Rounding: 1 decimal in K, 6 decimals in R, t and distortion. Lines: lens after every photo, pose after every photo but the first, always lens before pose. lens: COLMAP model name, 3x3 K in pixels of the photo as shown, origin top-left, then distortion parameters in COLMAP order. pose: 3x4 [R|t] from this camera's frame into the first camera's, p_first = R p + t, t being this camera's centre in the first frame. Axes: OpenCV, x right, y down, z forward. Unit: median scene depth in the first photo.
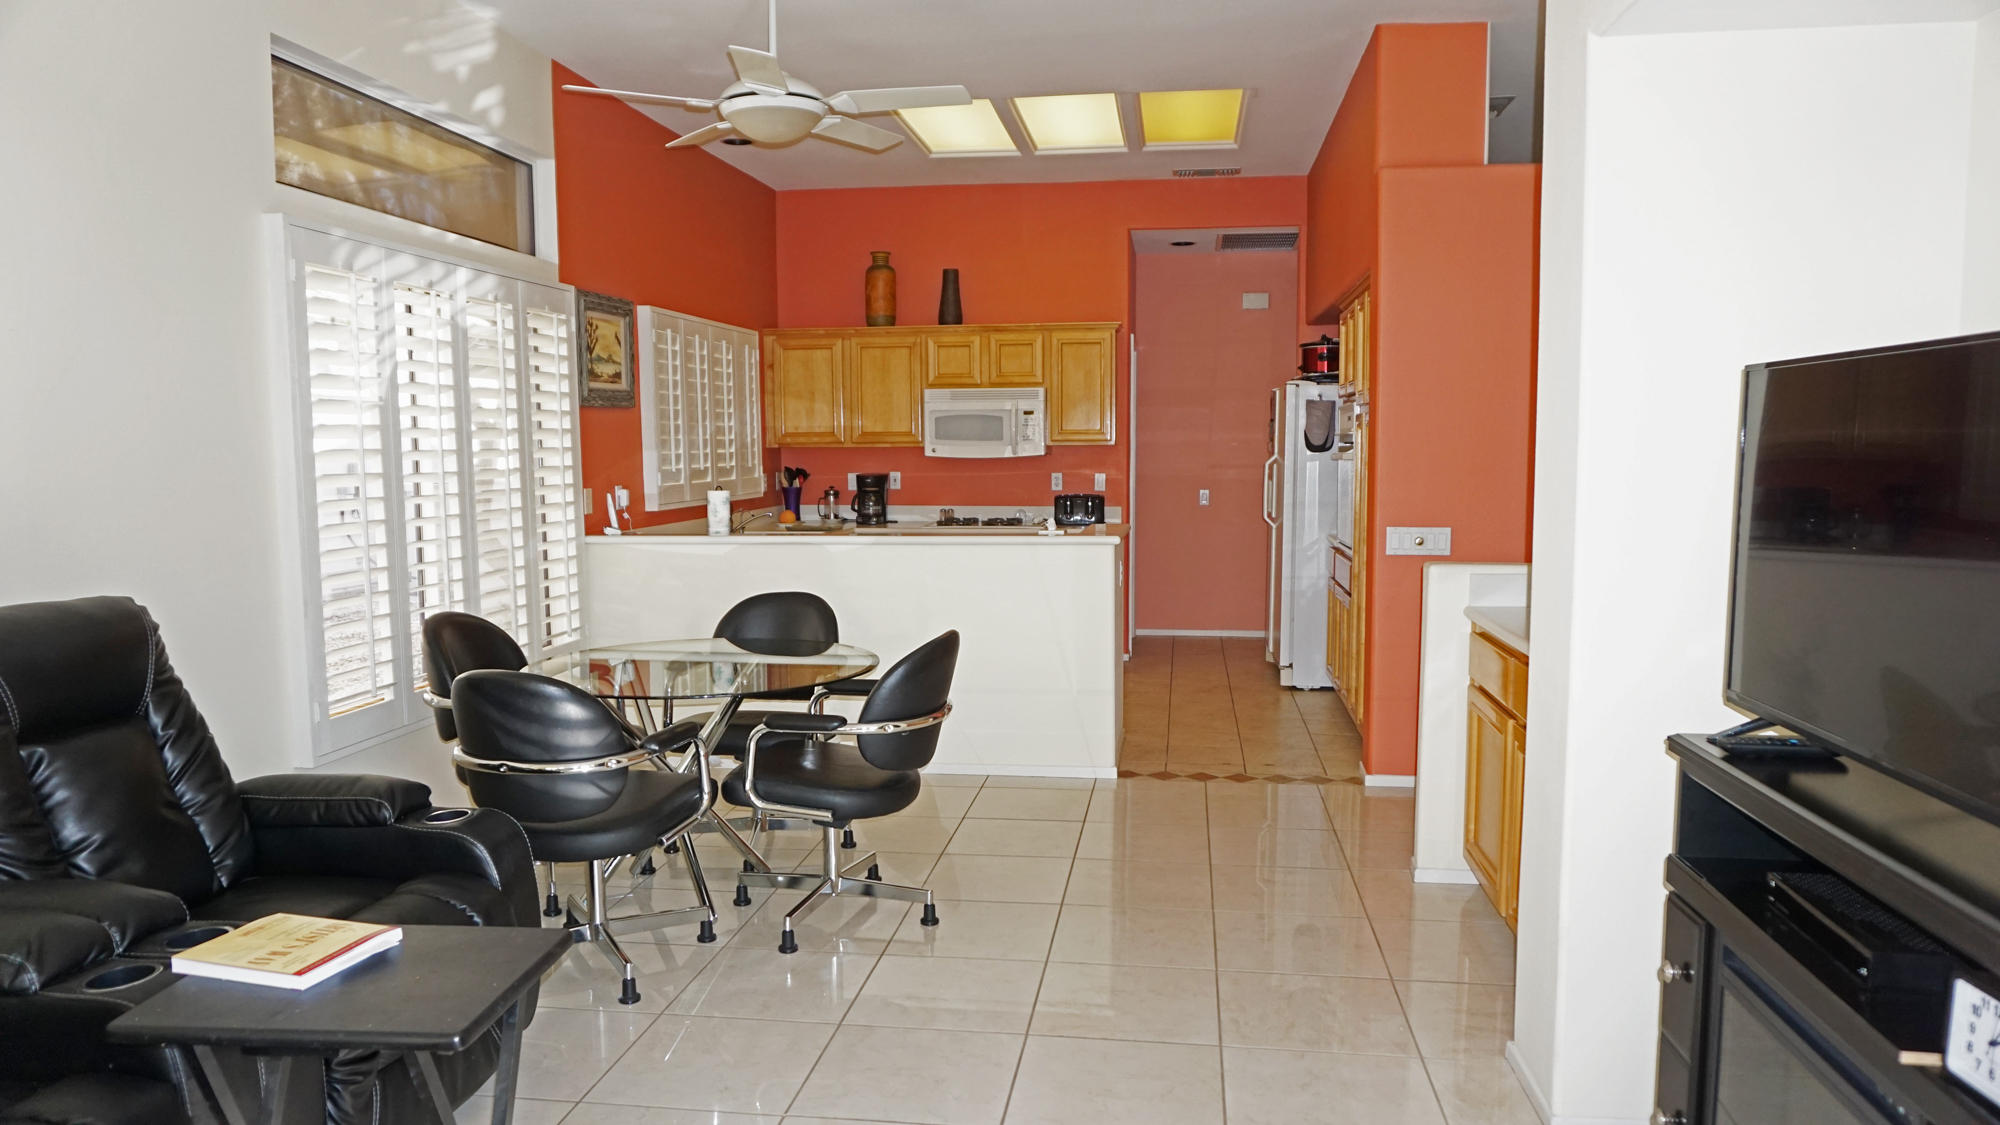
lens RADIAL K [[1332.4, 0, 1000.5], [0, 1332.4, 564.6], [0, 0, 1]] dist [-0.050522, 0.033193]
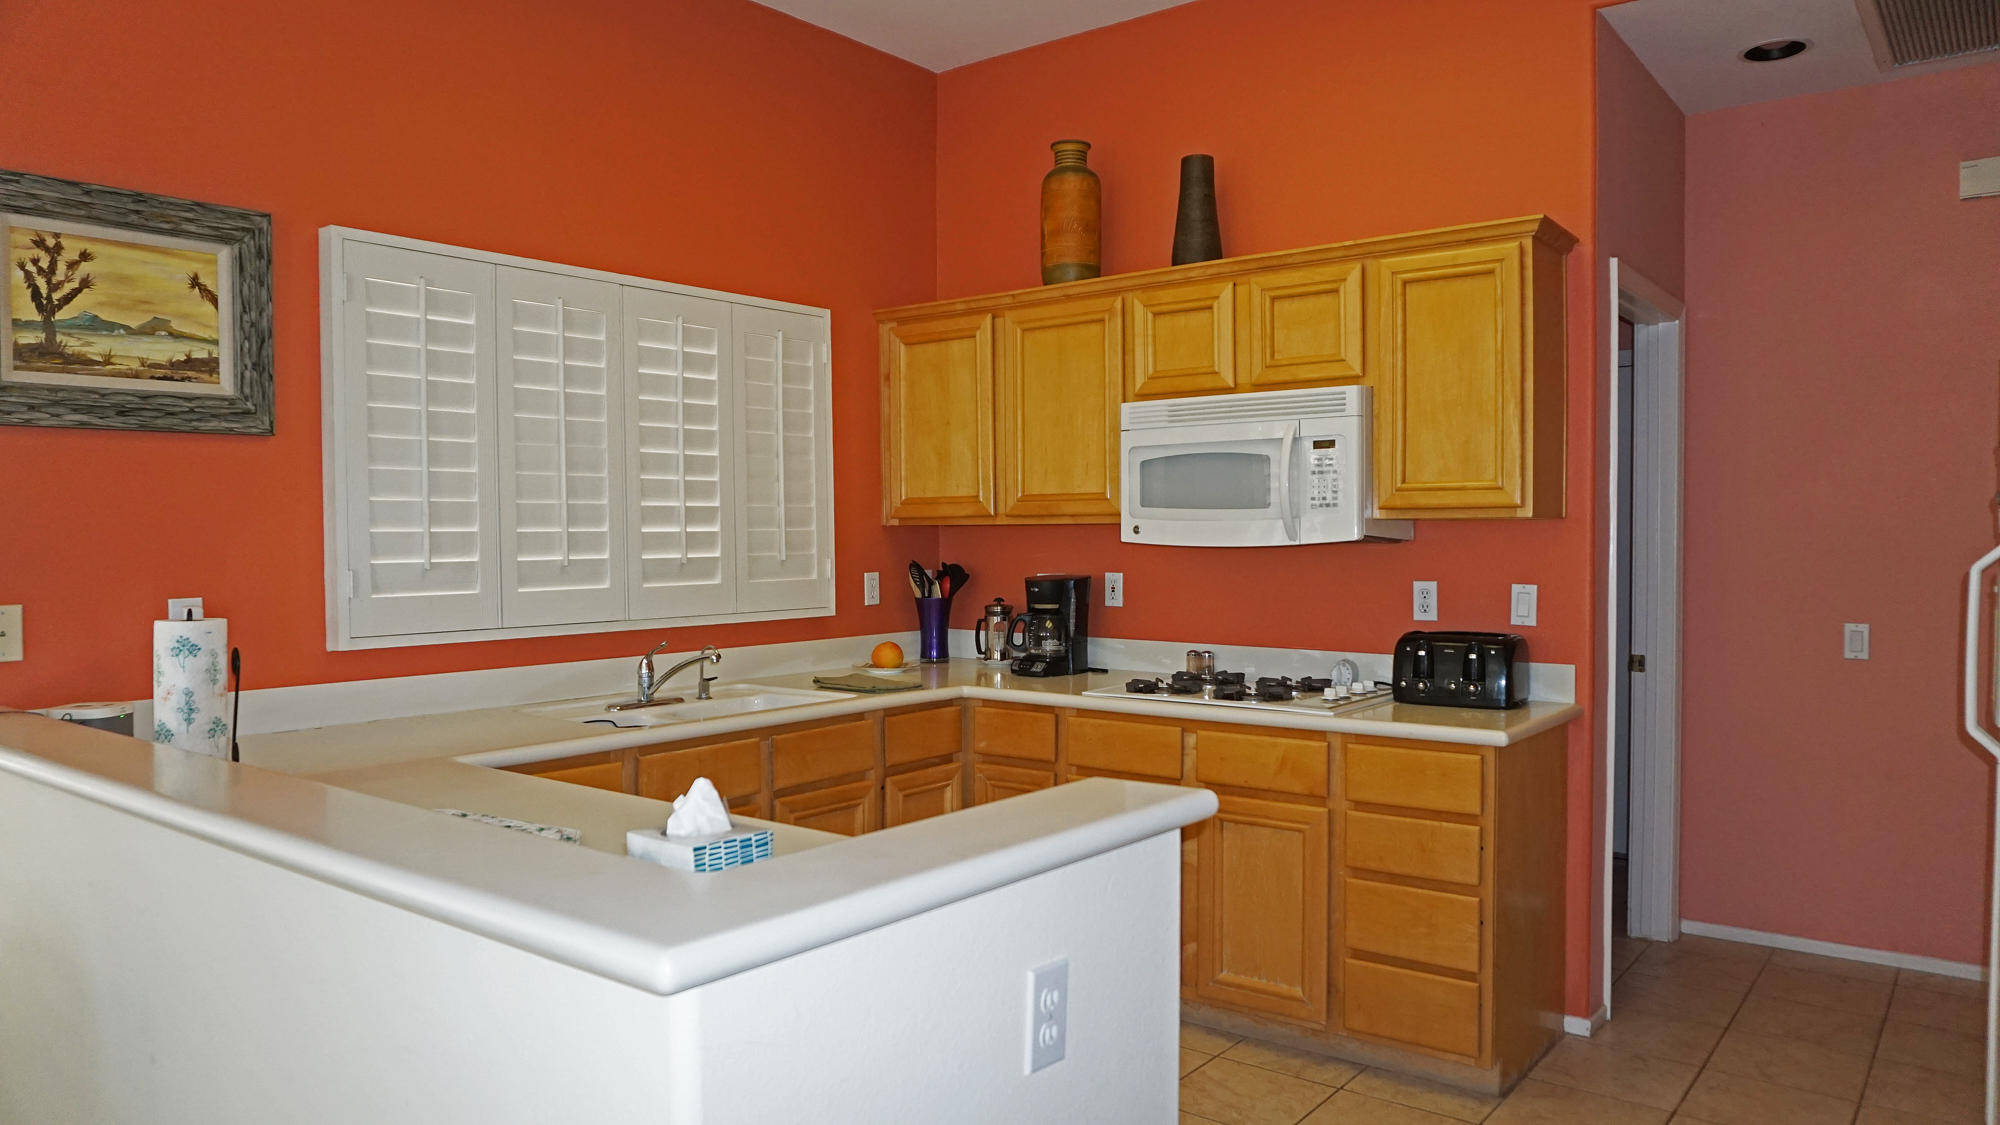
lens RADIAL K [[1332.4, 0, 1015.1], [0, 1332.4, 608.3], [0, 0, 1]] dist [-0.050522, 0.033193]
pose [[0.862418, 0.029616, -0.505330, 0.154490], [-0.049210, 0.998464, -0.025467, -0.042804], [0.503800, 0.046830, 0.862550, 0.560940]]
